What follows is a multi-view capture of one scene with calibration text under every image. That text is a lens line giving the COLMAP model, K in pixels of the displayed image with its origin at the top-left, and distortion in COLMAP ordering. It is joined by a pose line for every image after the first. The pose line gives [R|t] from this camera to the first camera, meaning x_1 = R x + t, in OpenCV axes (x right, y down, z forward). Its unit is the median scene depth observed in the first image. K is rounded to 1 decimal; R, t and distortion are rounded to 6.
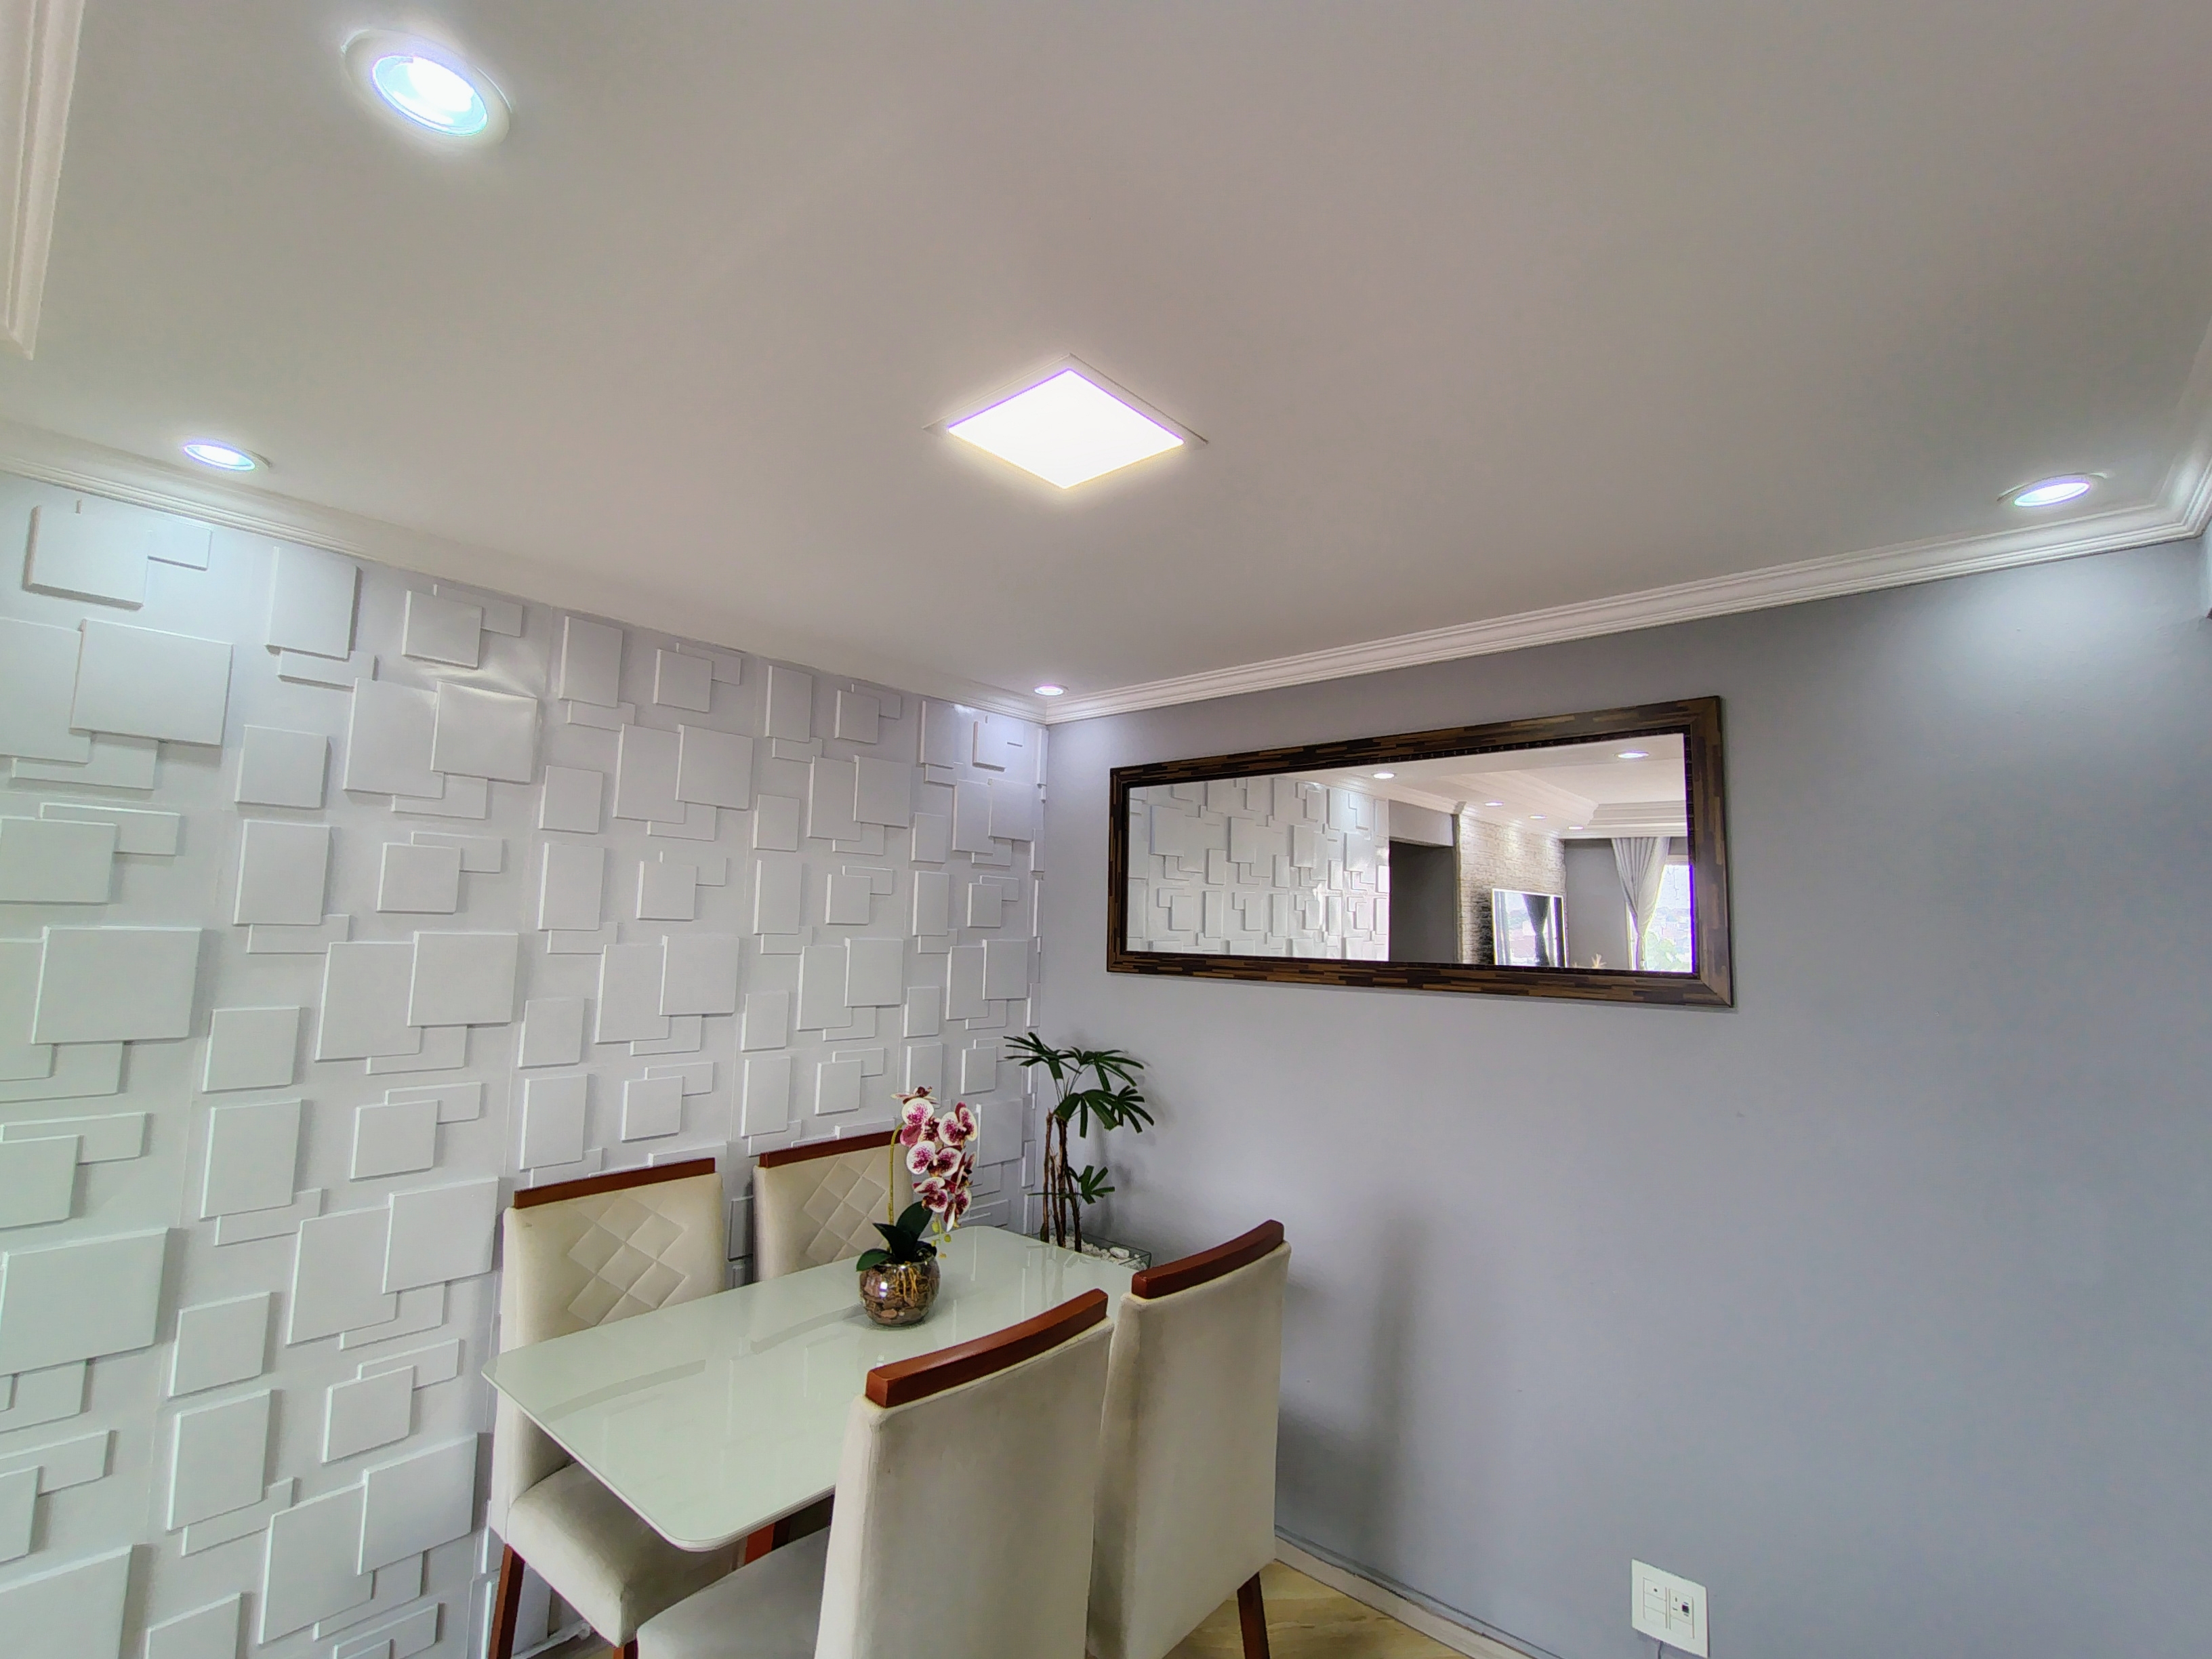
lens RADIAL K [[1003.6, 0, 1103.1], [0, 1003.6, 836.0], [0, 0, 1]] dist [-0.004035, 0.001340]
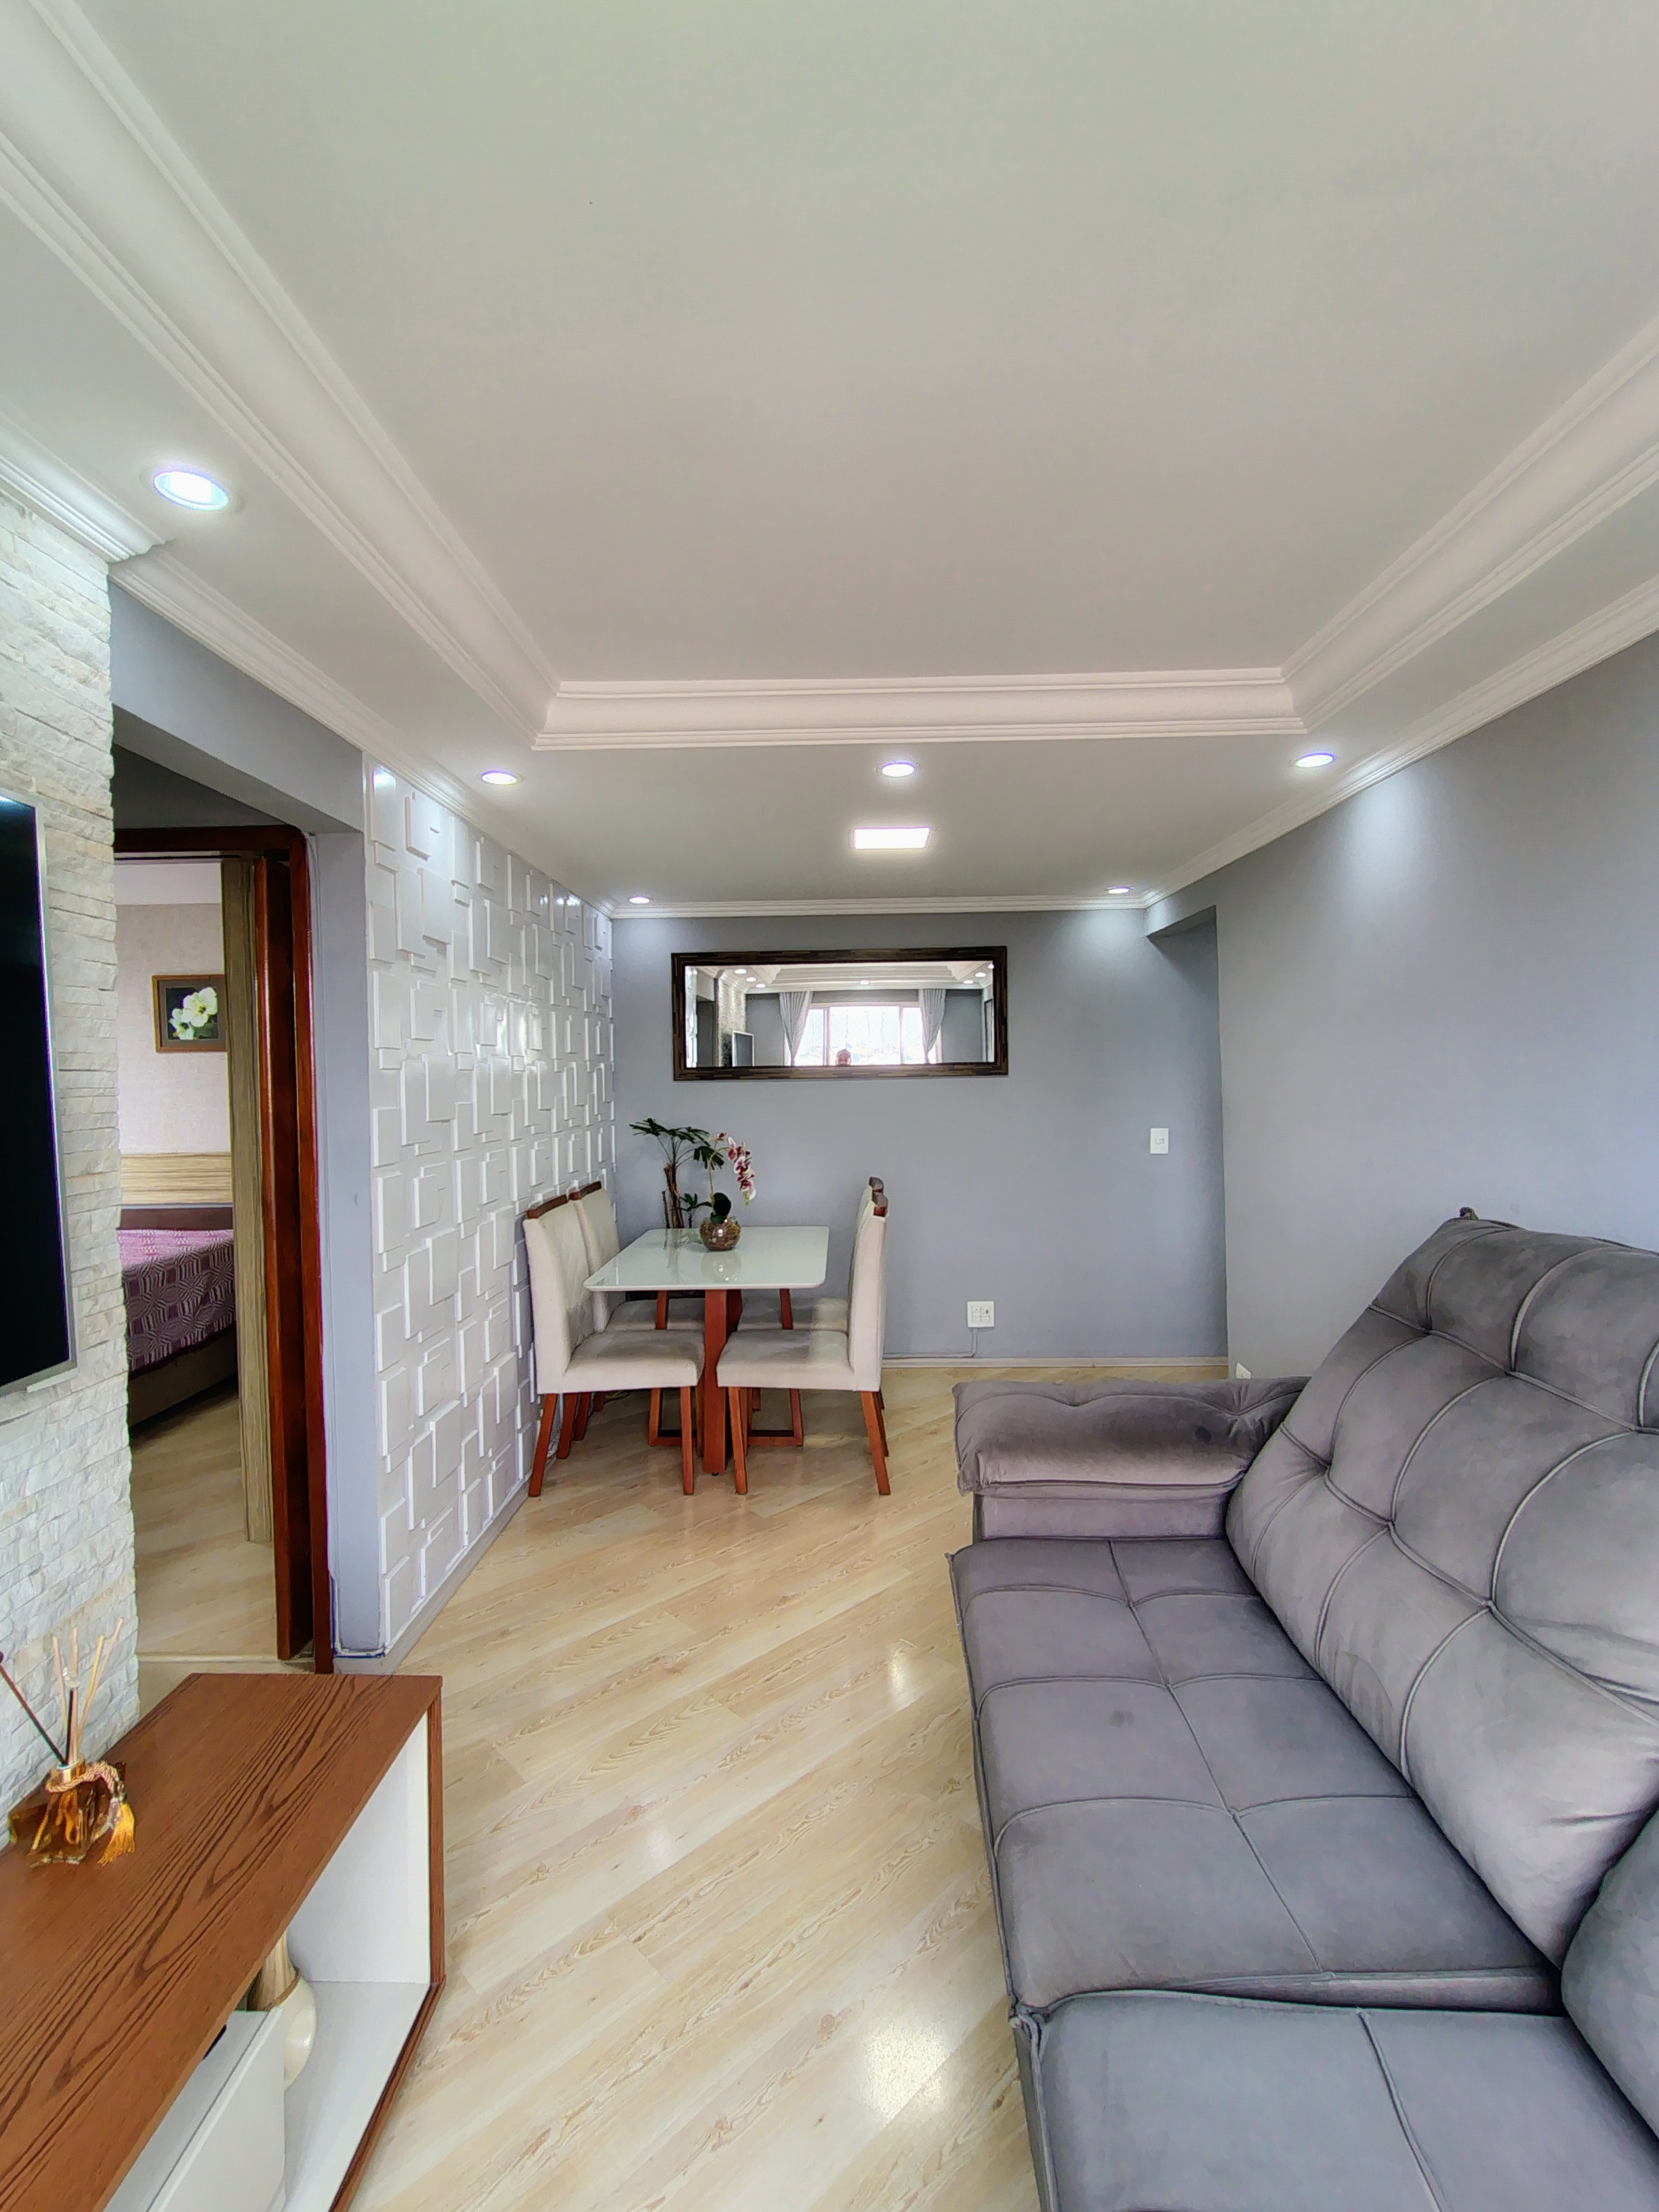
lens RADIAL K [[1003.6, 0, 825.3], [0, 1003.6, 1104.5], [0, 0, 1]] dist [-0.004035, 0.001340]
pose [[0.768973, -0.058205, 0.636626, -1.211893], [-0.022307, 0.992797, 0.117713, -0.032513], [-0.638892, -0.104719, 0.762136, -0.566435]]
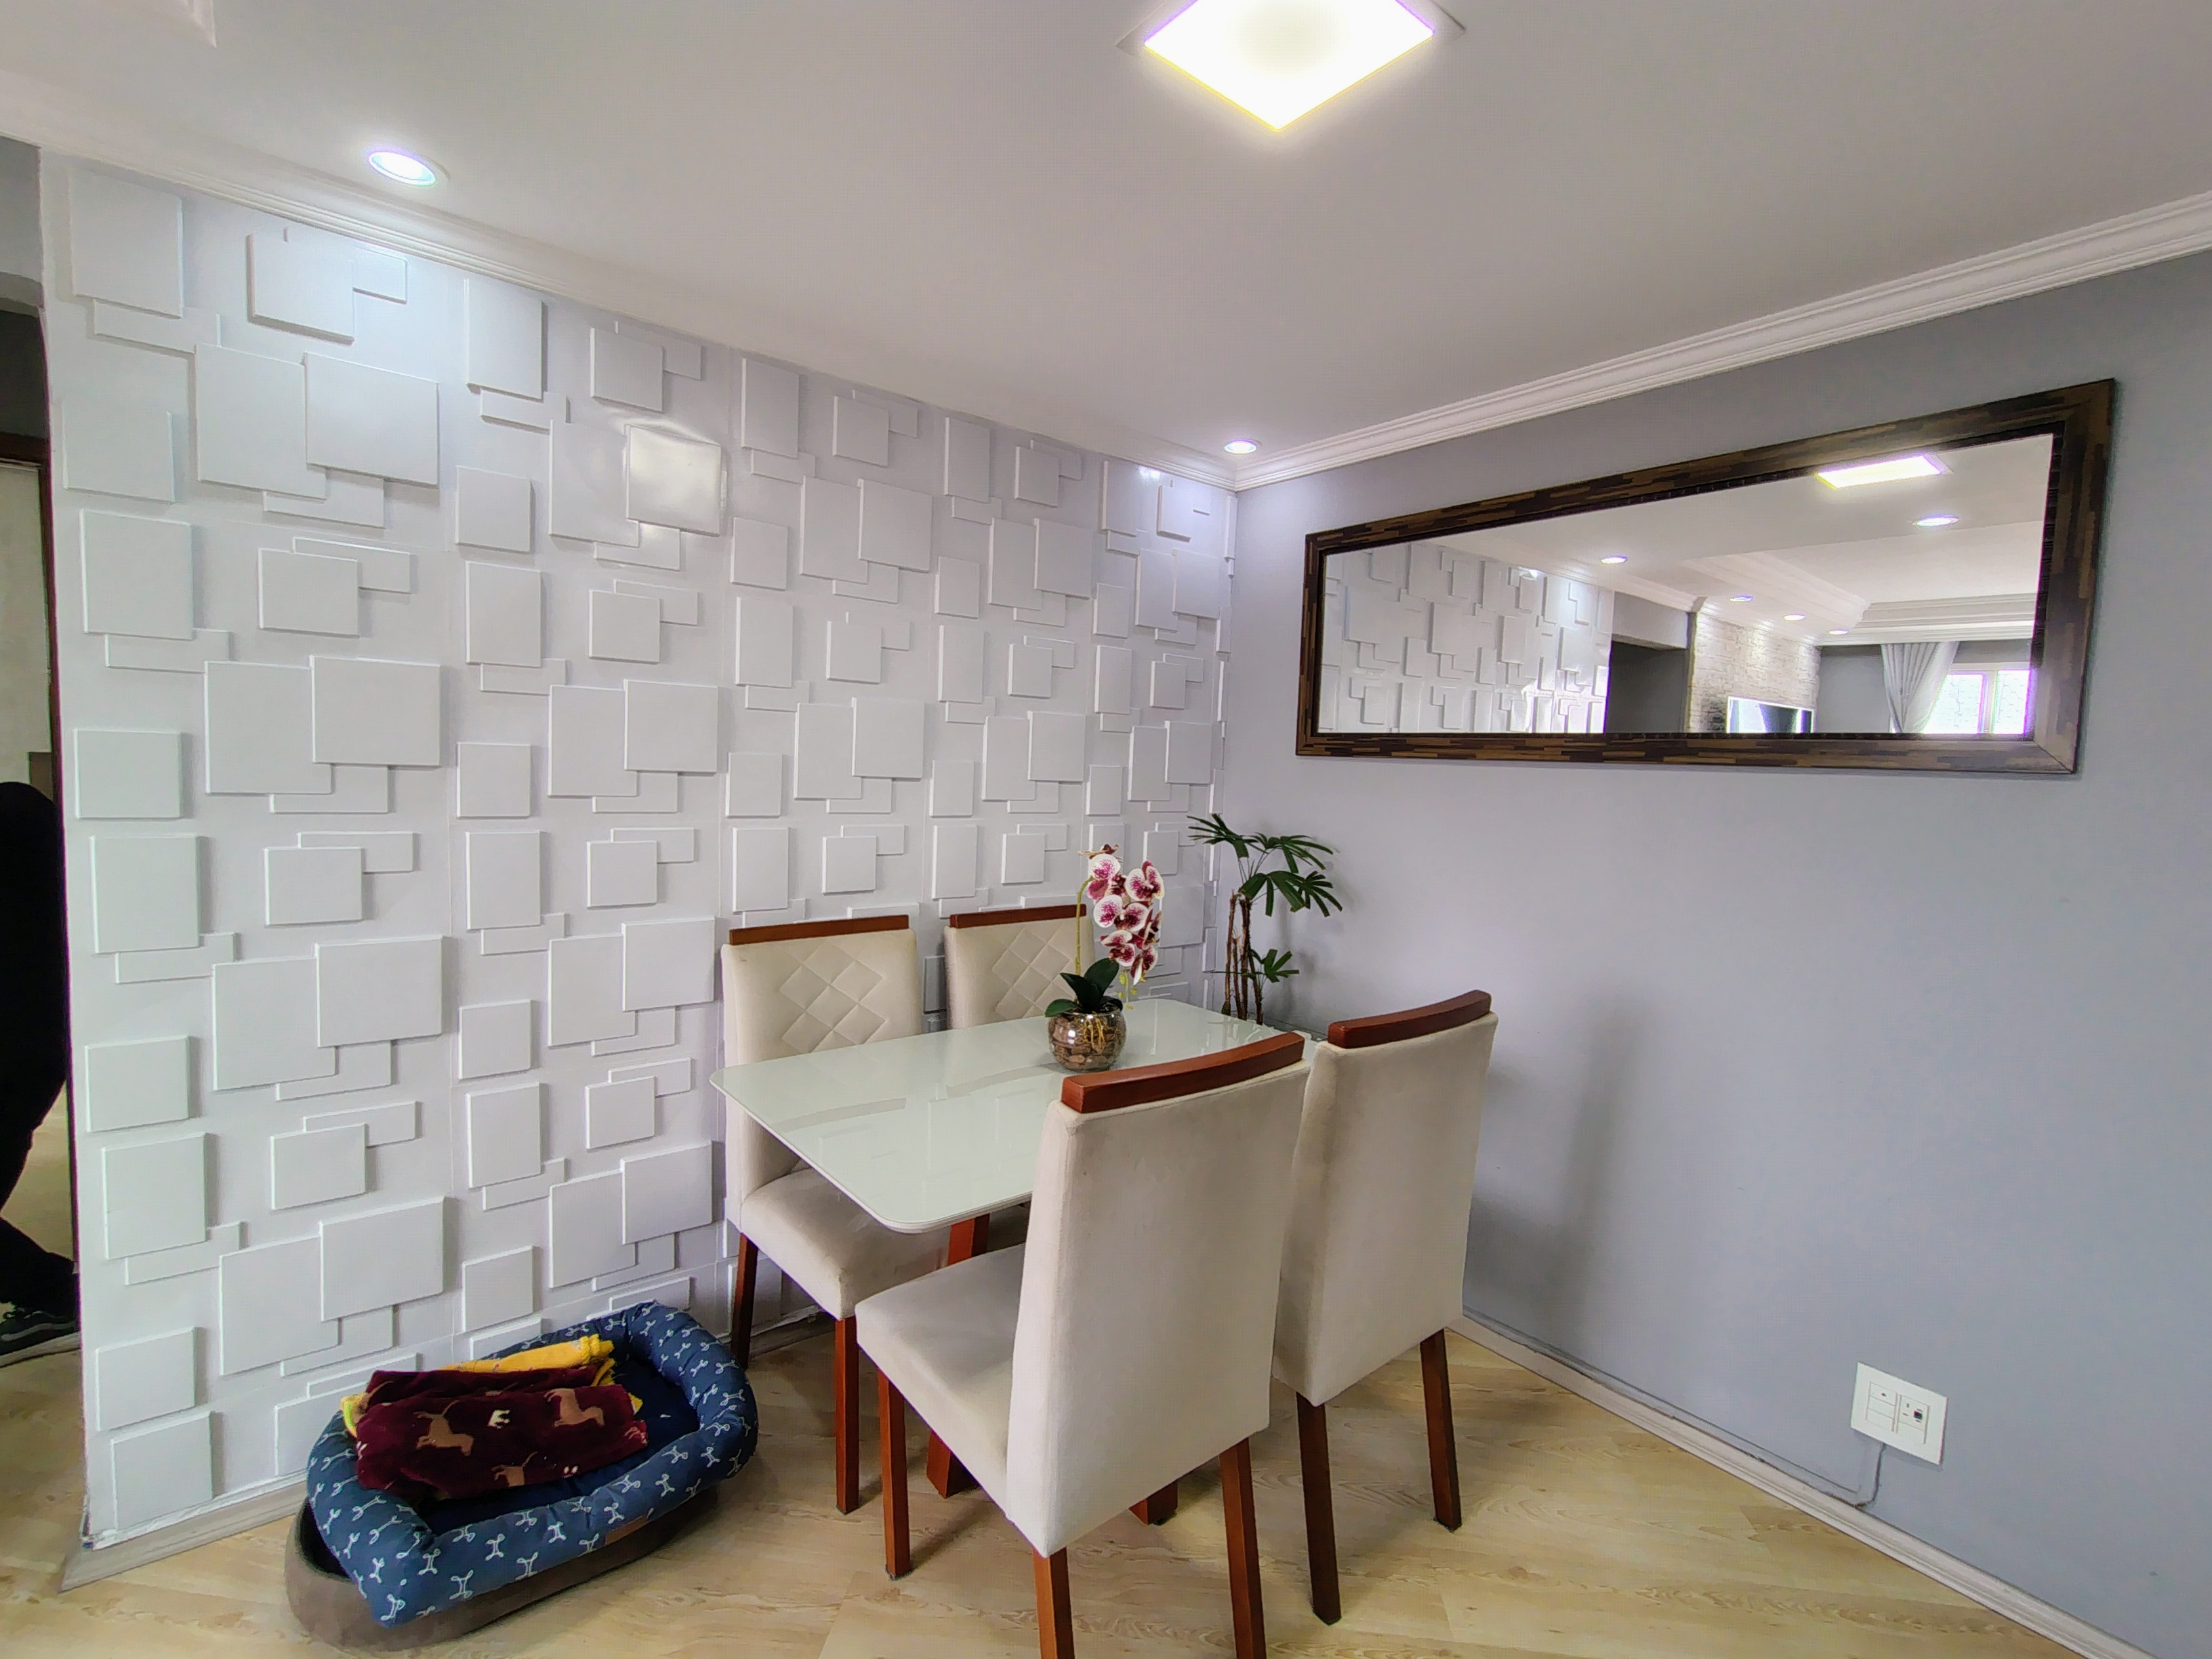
lens RADIAL K [[1003.6, 0, 1099.6], [0, 1003.6, 841.4], [0, 0, 1]] dist [-0.004035, 0.001340]
pose [[0.985133, 0.026380, -0.169754, -0.022542], [0.001875, 0.986429, 0.164178, 0.084880], [0.171781, -0.162056, 0.971715, 0.047787]]
